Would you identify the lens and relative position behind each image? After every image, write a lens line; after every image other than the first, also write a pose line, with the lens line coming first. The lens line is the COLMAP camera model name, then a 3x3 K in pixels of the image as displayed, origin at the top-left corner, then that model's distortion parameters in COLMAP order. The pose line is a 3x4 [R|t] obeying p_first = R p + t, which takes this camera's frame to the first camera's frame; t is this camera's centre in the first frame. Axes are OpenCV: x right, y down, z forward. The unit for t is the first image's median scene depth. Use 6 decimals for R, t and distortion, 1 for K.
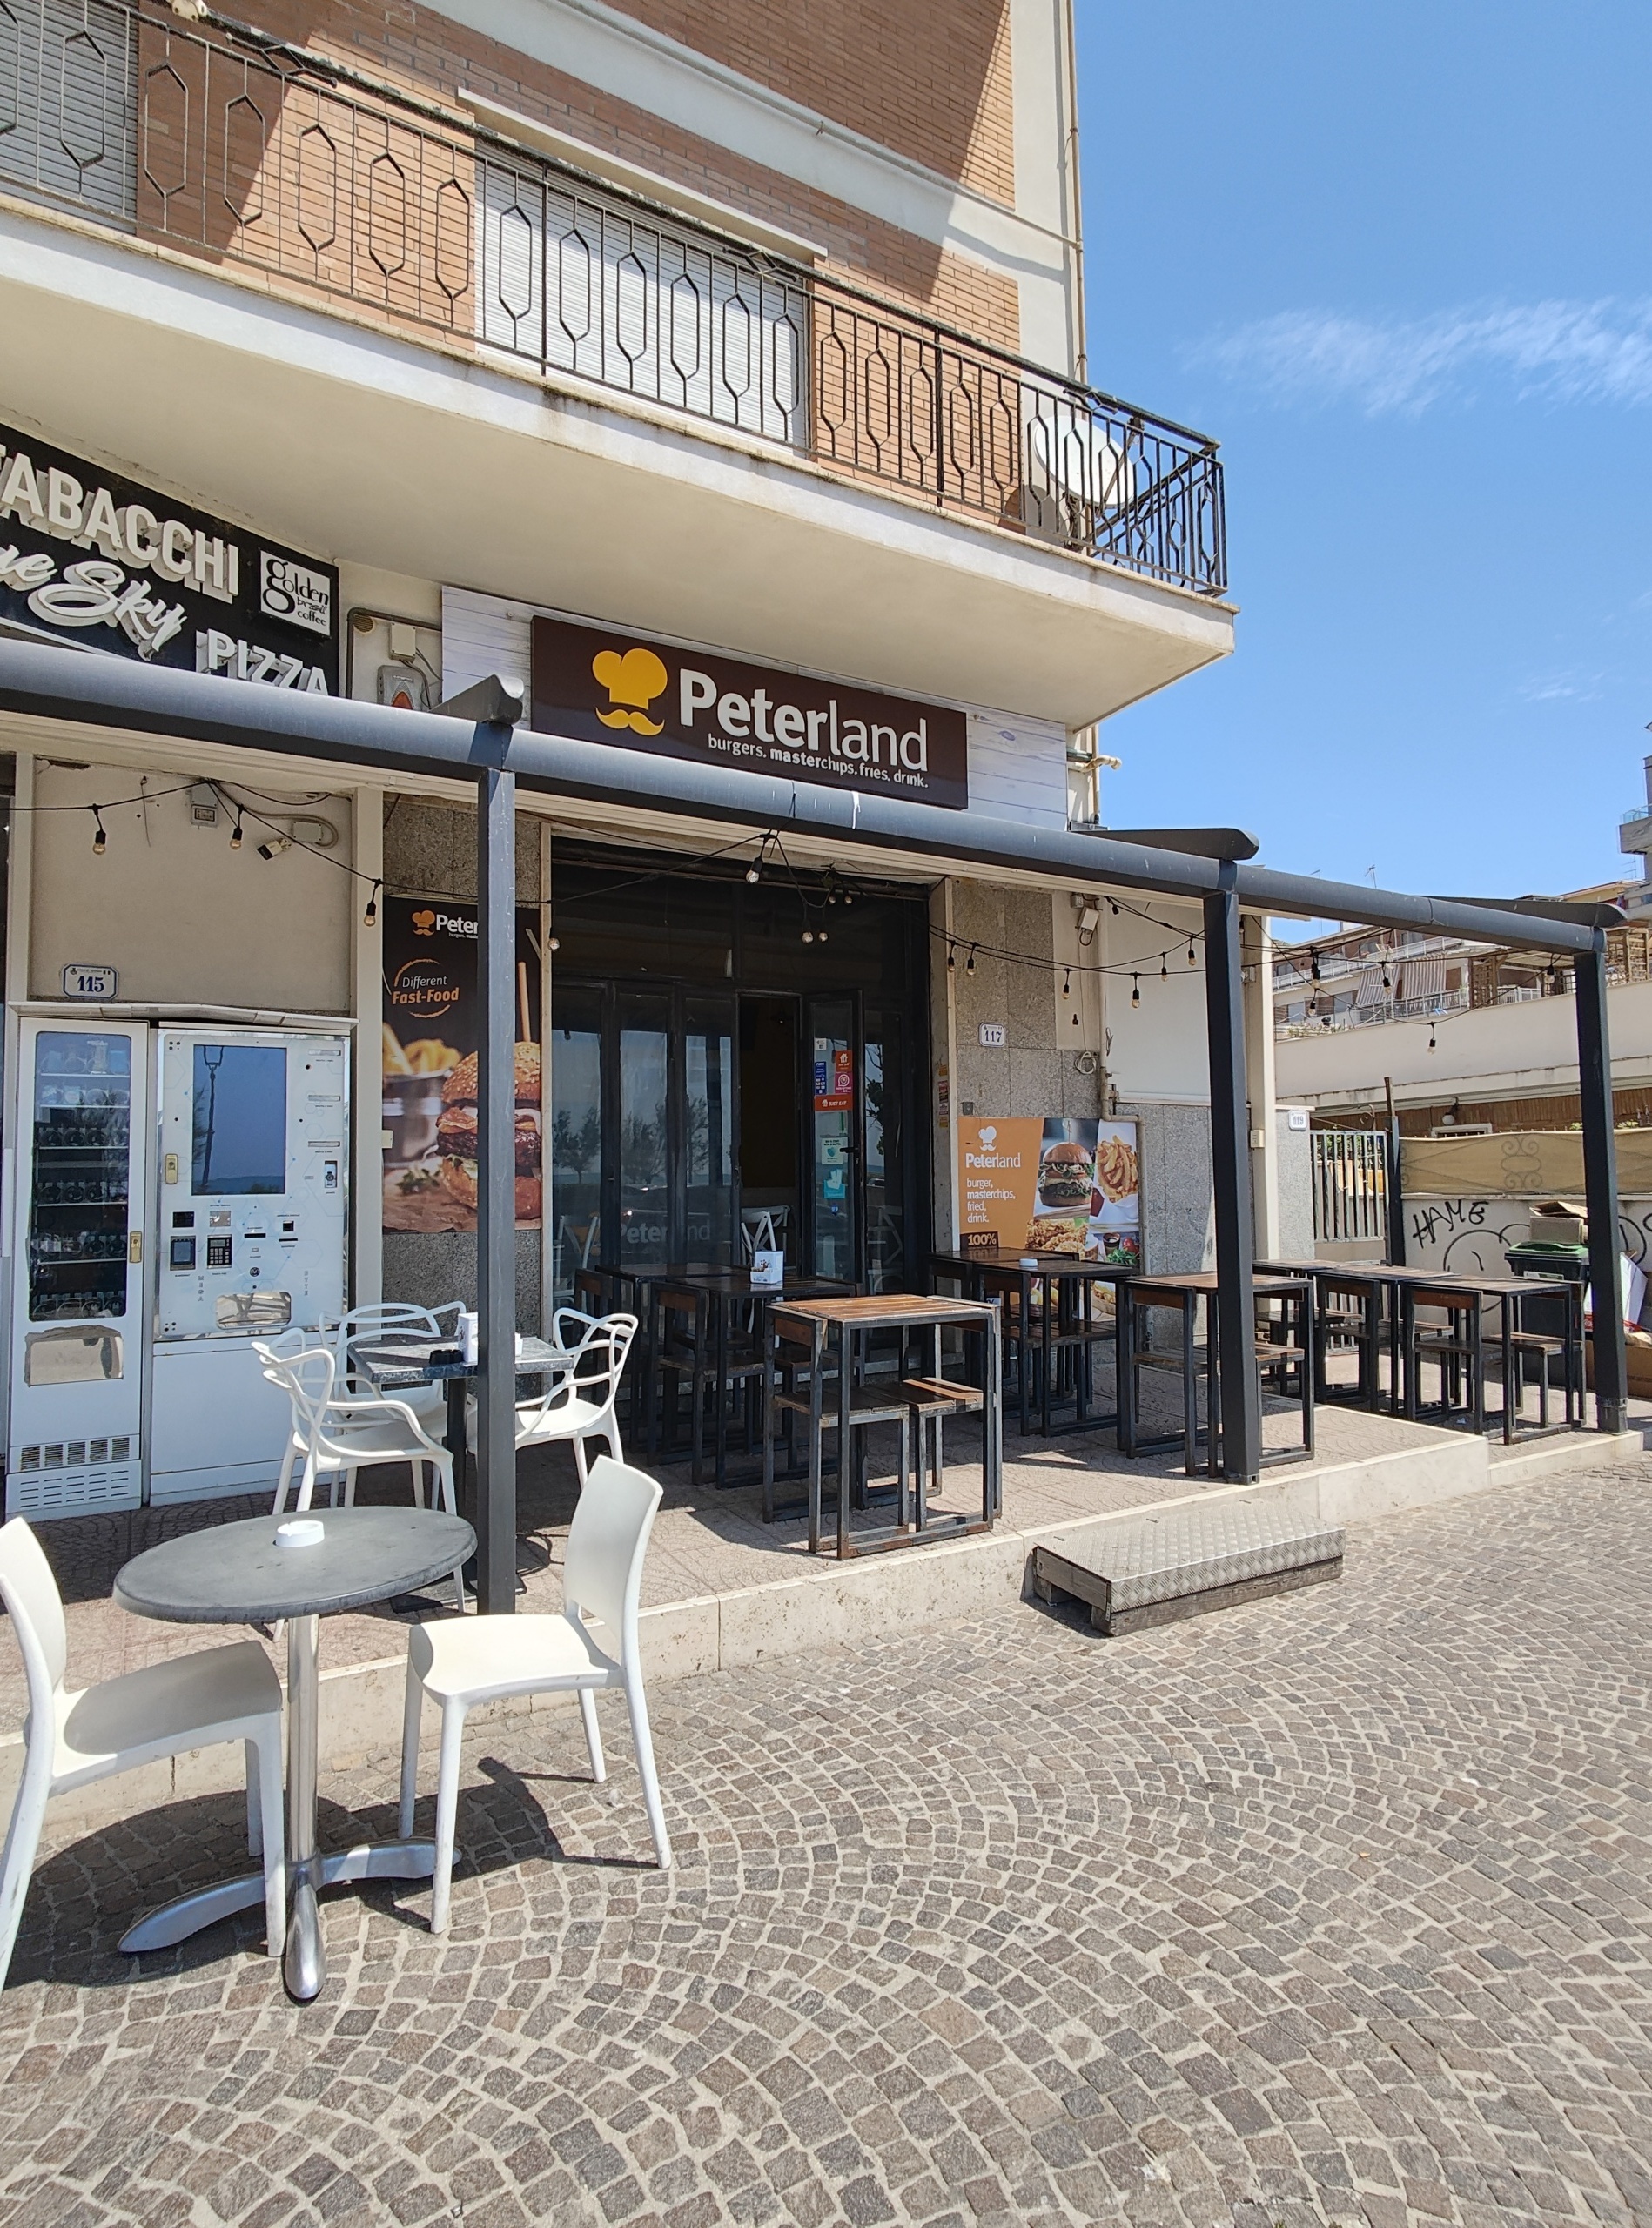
lens RADIAL K [[1177.2, 0, 833.7], [0, 1177.2, 1098.7], [0, 0, 1]] dist [-0.010775, 0.008543]
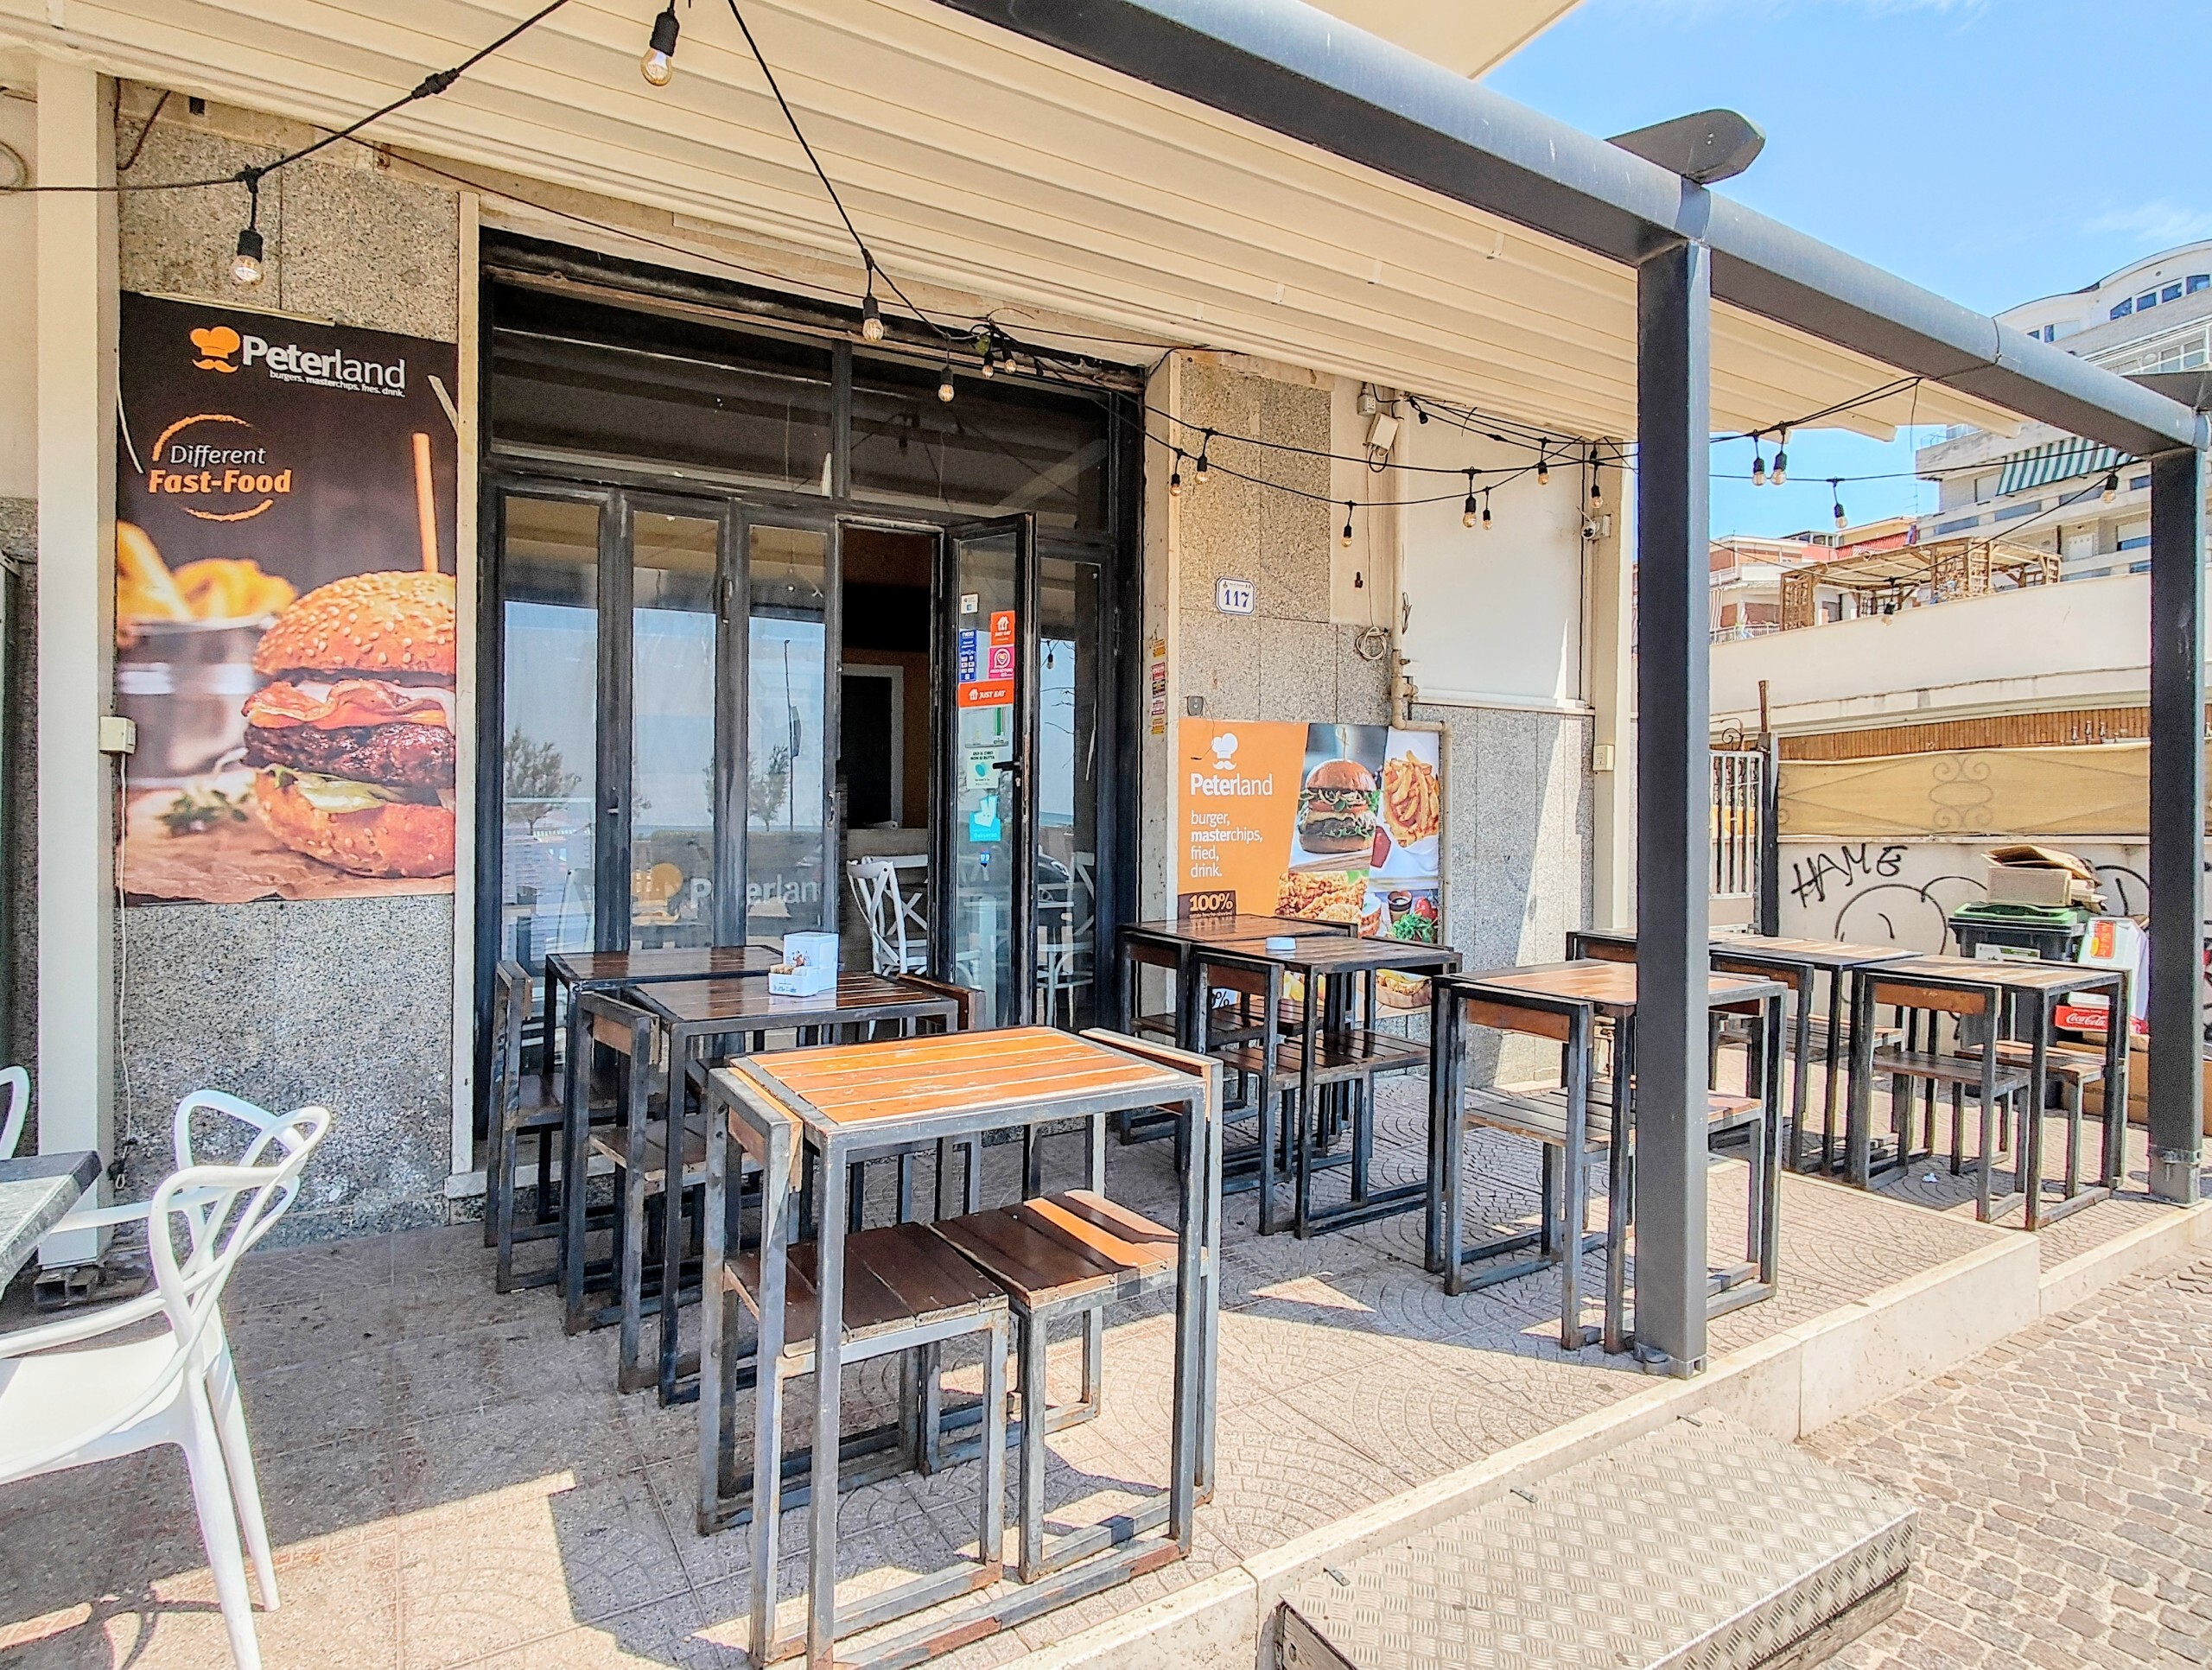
lens RADIAL K [[1199.8, 0, 1128.1], [0, 1199.8, 781.0], [0, 0, 1]] dist [-0.008481, 0.005327]
pose [[0.999530, 0.001938, 0.030601, 0.061427], [-0.003014, 0.999377, 0.035161, 0.029136], [-0.030514, -0.035236, 0.998913, 0.351696]]
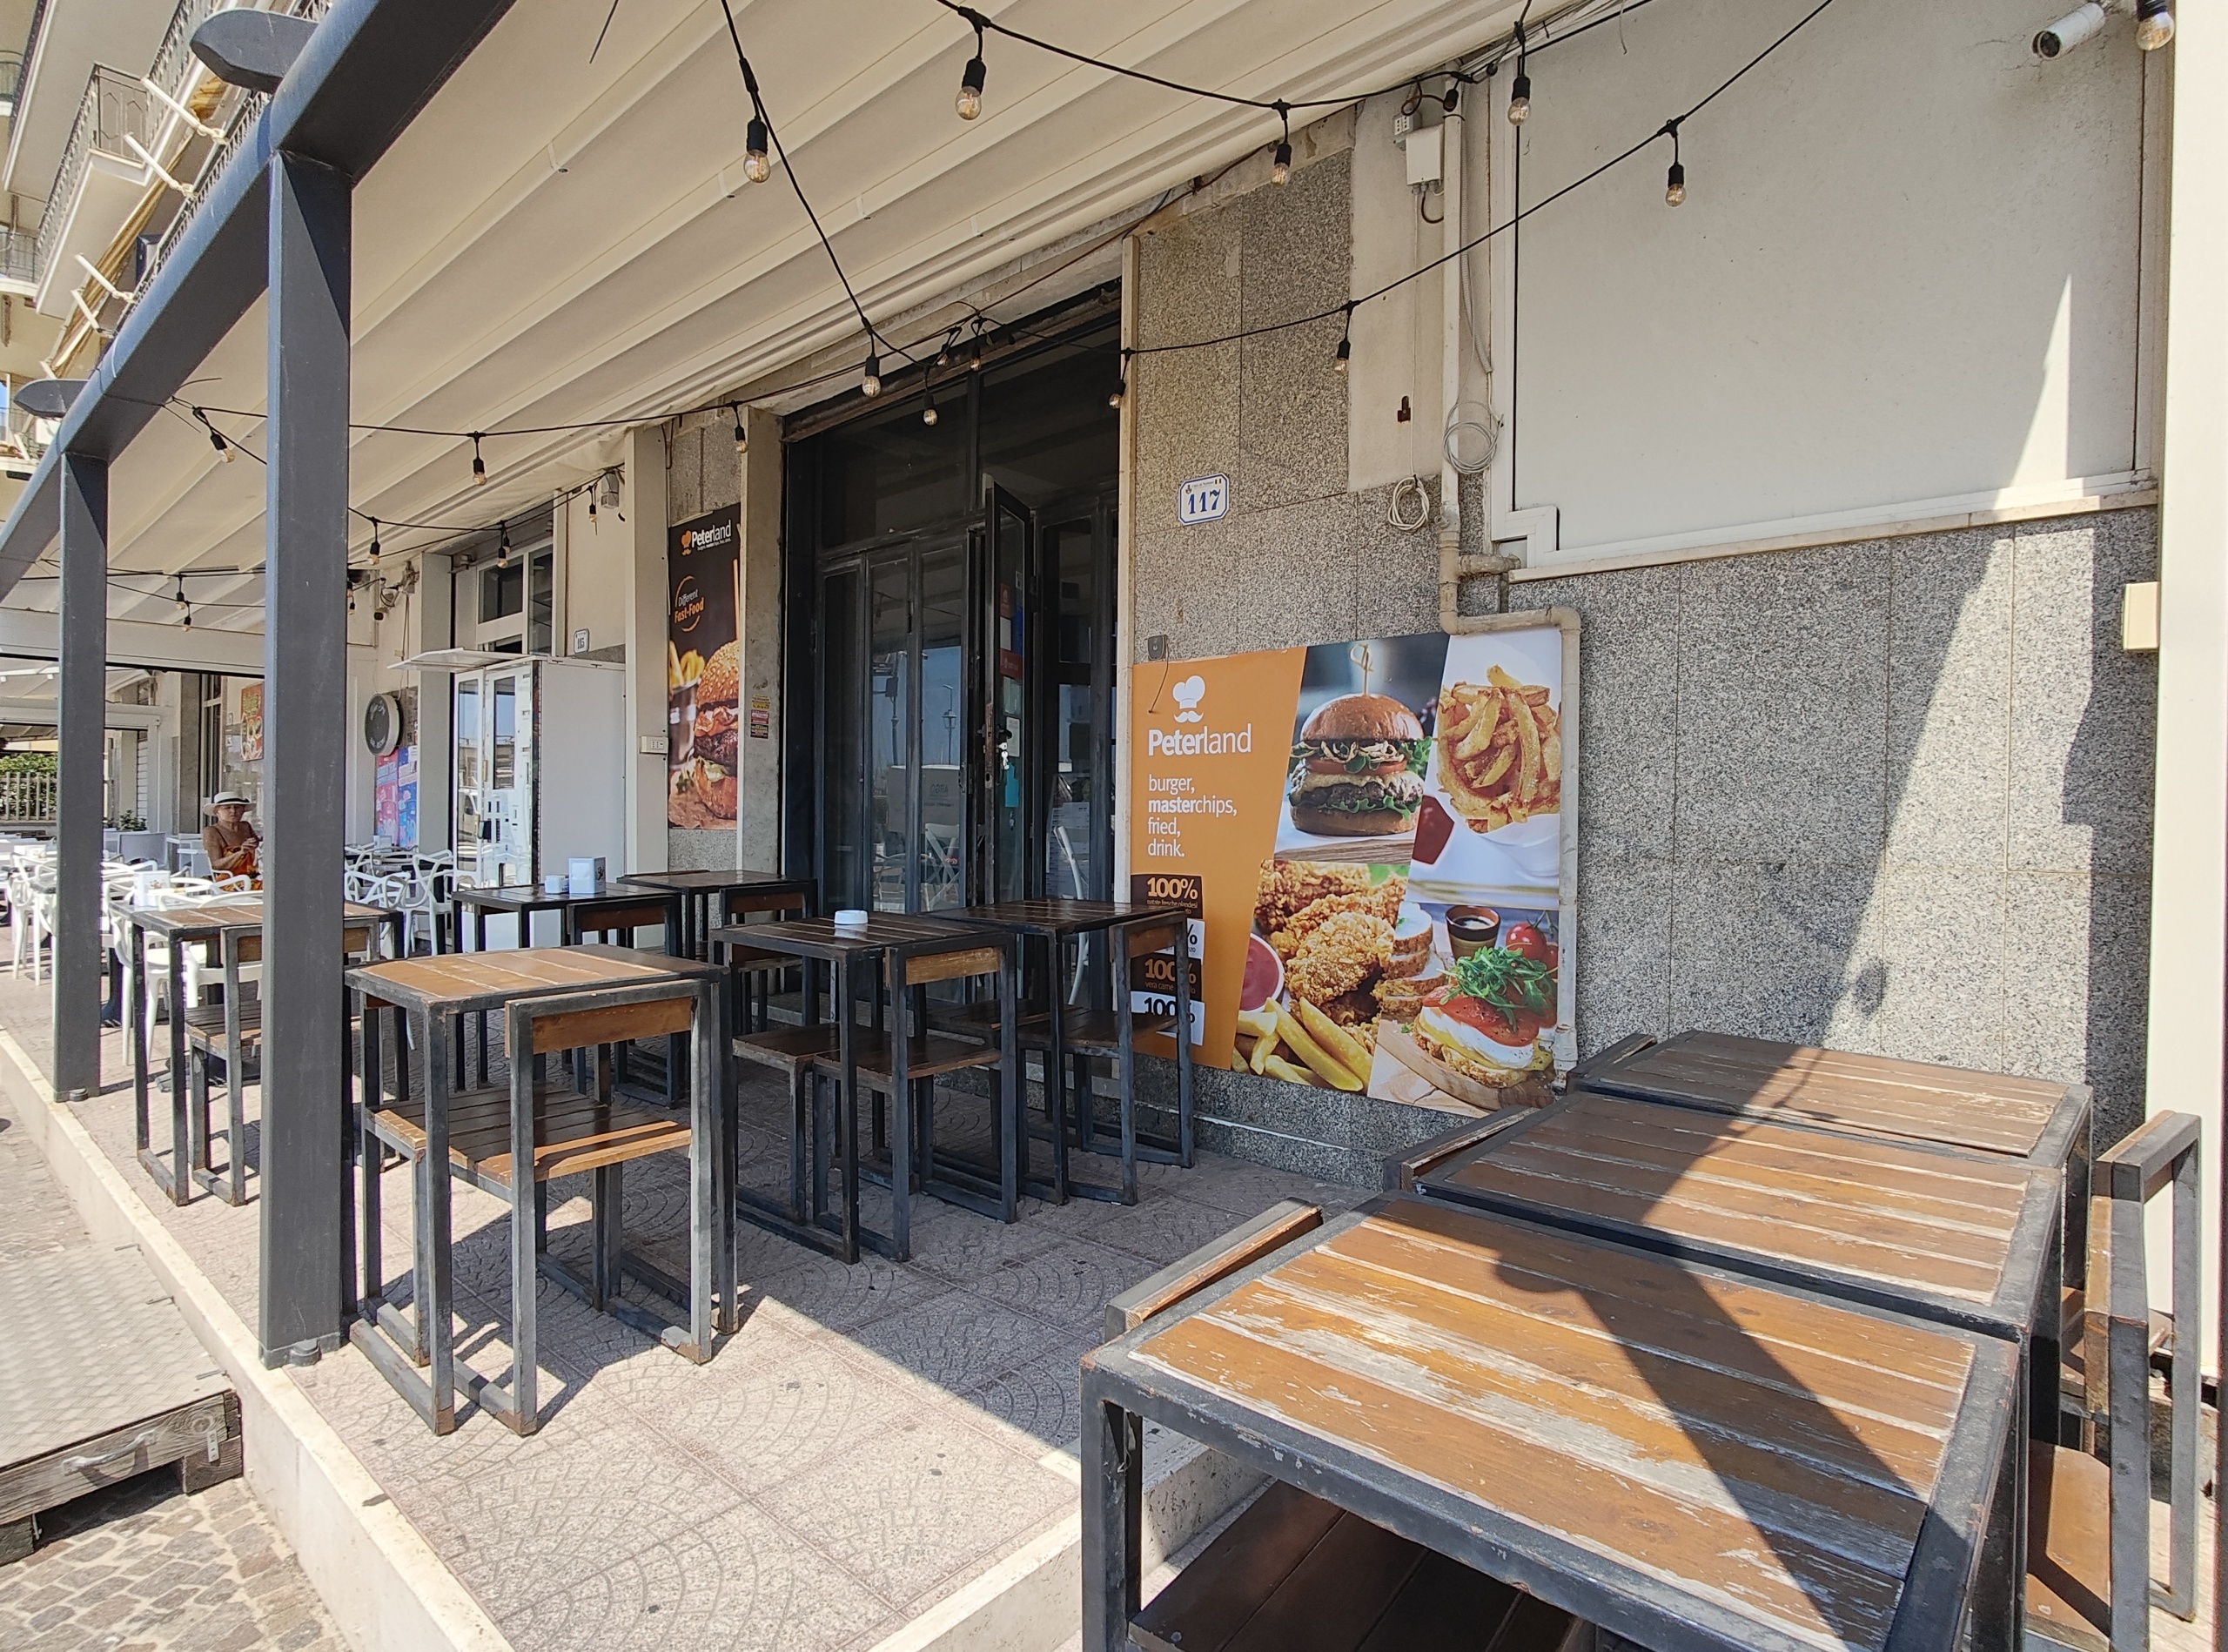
lens RADIAL K [[1177.2, 0, 1107.8], [0, 1177.2, 812.7], [0, 0, 1]] dist [-0.010775, 0.008543]
pose [[0.296261, 0.014642, -0.954995, 0.693340], [0.052254, 0.998136, 0.031513, 0.072783], [0.953677, -0.059238, 0.294944, 0.893947]]
